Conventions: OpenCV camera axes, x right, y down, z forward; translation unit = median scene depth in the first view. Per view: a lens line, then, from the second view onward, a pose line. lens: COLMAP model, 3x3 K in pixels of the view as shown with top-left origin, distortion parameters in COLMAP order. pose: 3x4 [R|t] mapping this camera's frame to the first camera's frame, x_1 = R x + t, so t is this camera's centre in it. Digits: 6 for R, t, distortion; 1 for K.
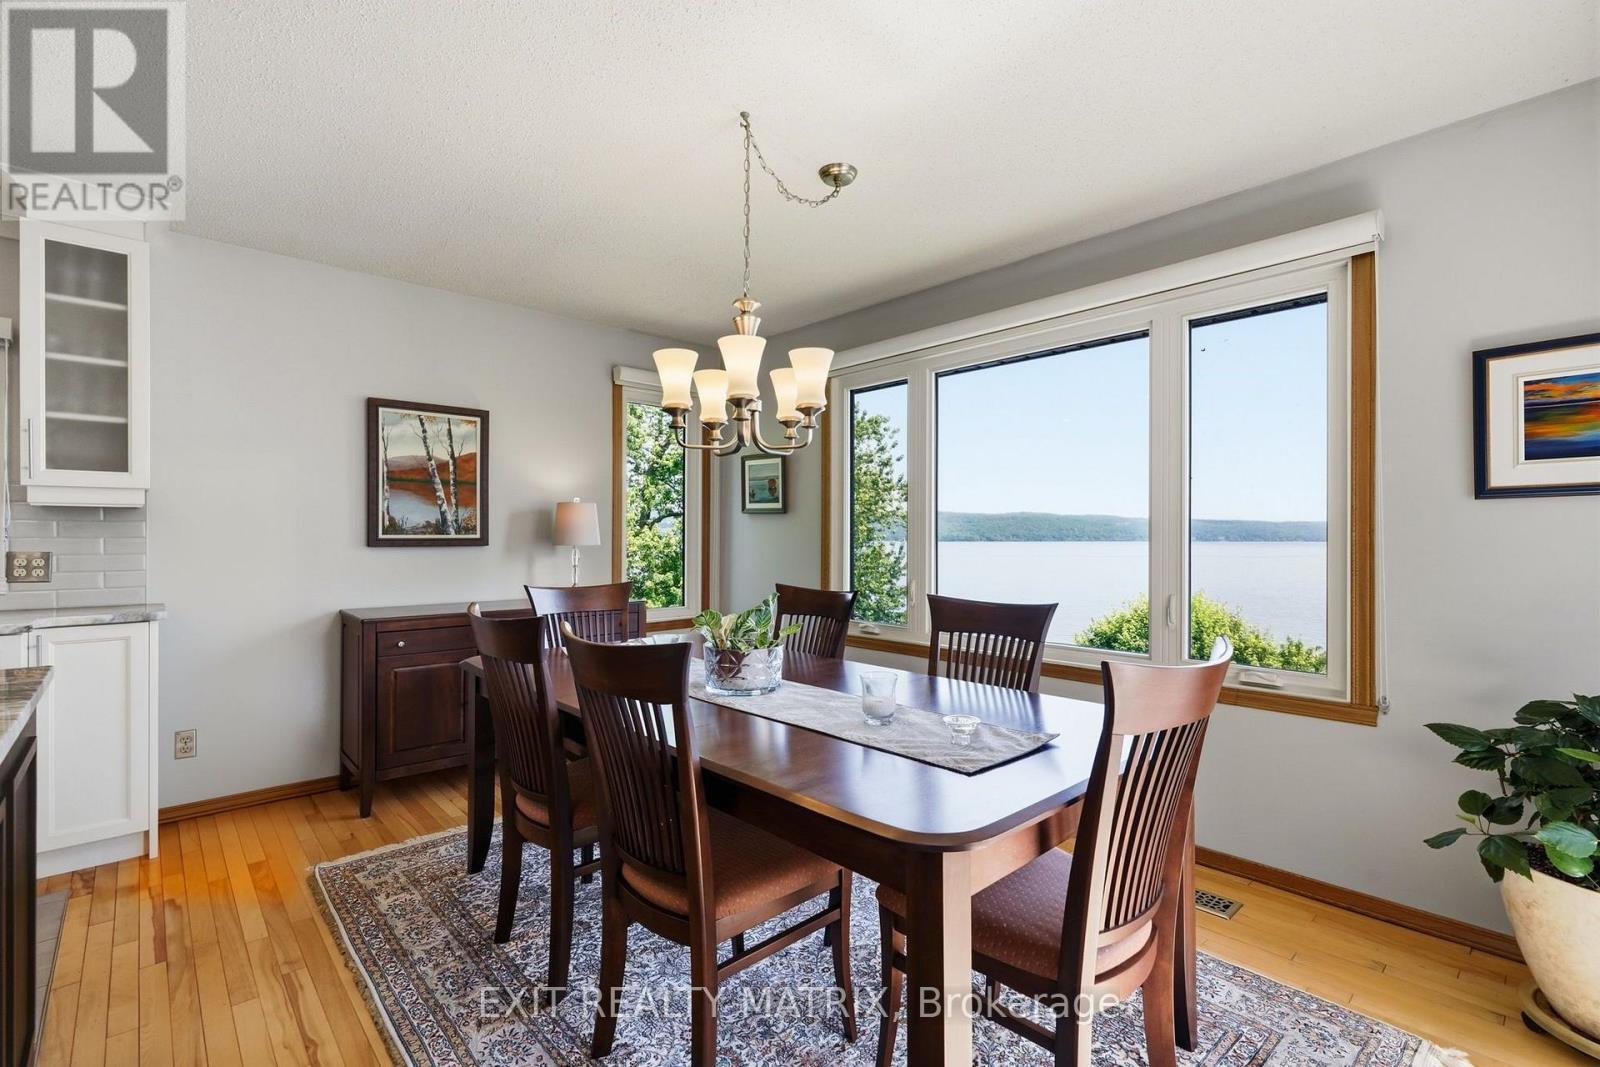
lens RADIAL K [[740.6, 0, 794.5], [0, 740.6, 541.7], [0, 0, 1]] dist [-0.001379, -0.000296]
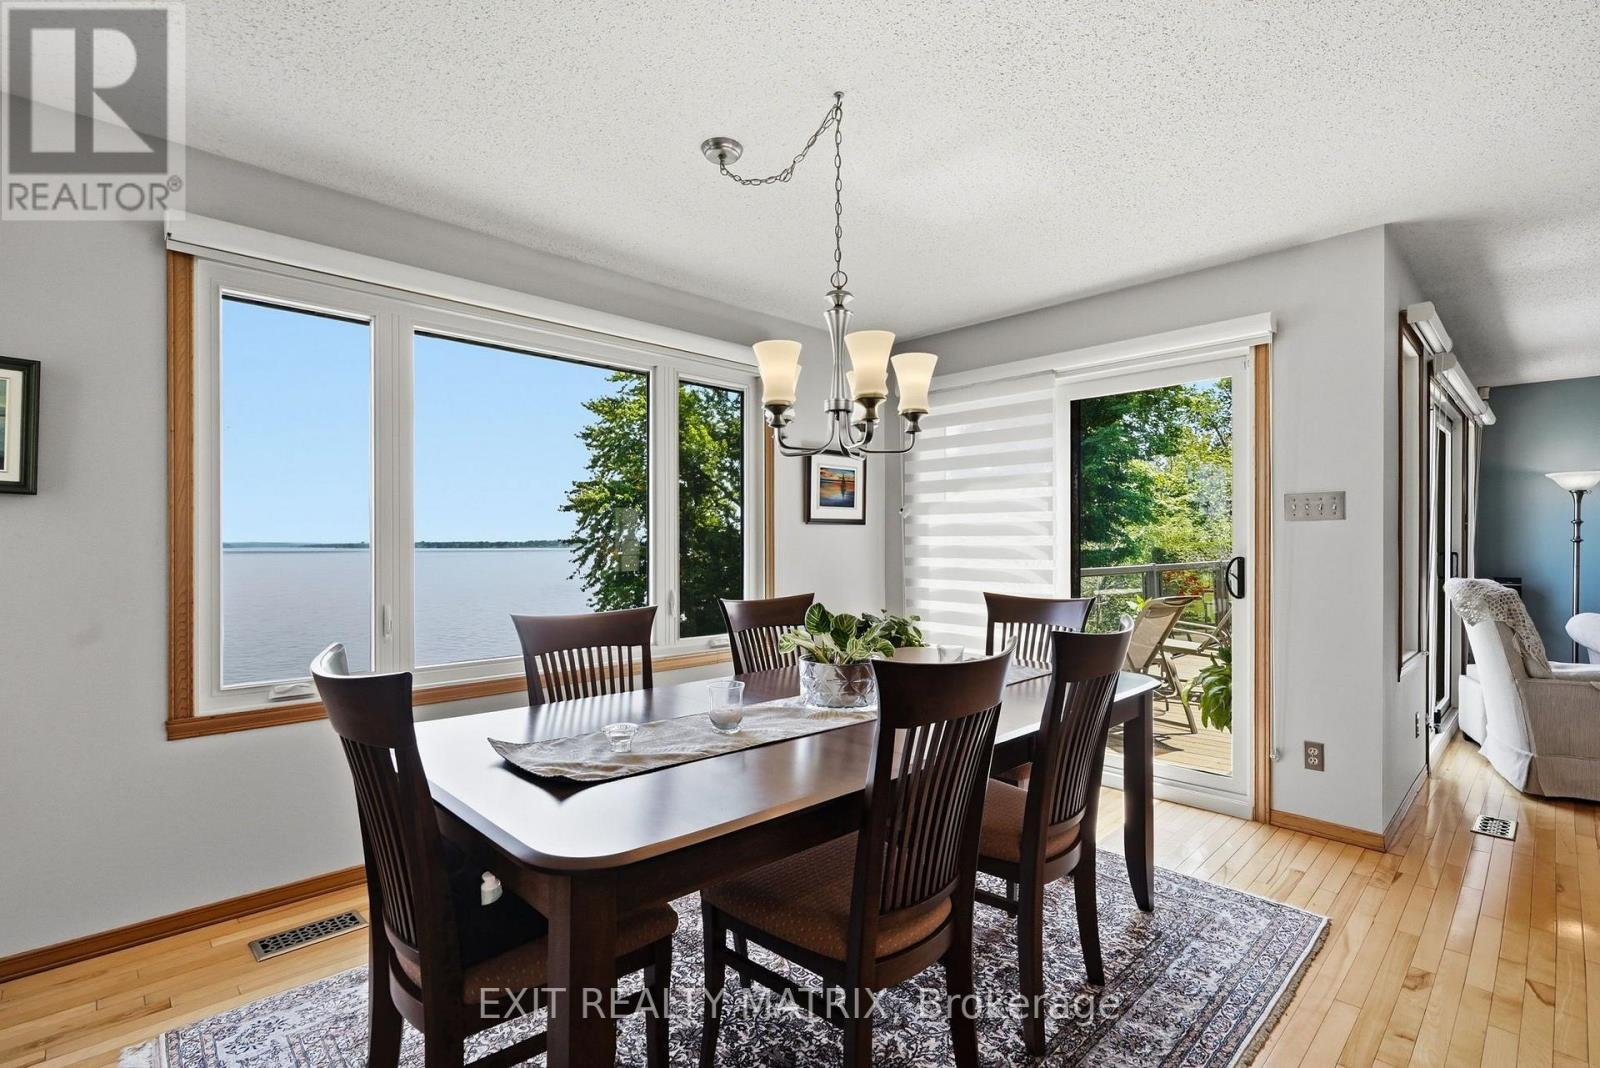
lens RADIAL K [[737.9, 0, 787.7], [0, 737.9, 542.0], [0, 0, 1]] dist [-0.002446, 0.003584]
pose [[-0.030539, 0.002995, 0.999529, -0.911673], [0.007932, 0.999965, -0.002754, -0.005779], [-0.999502, 0.007844, -0.030562, 1.015545]]
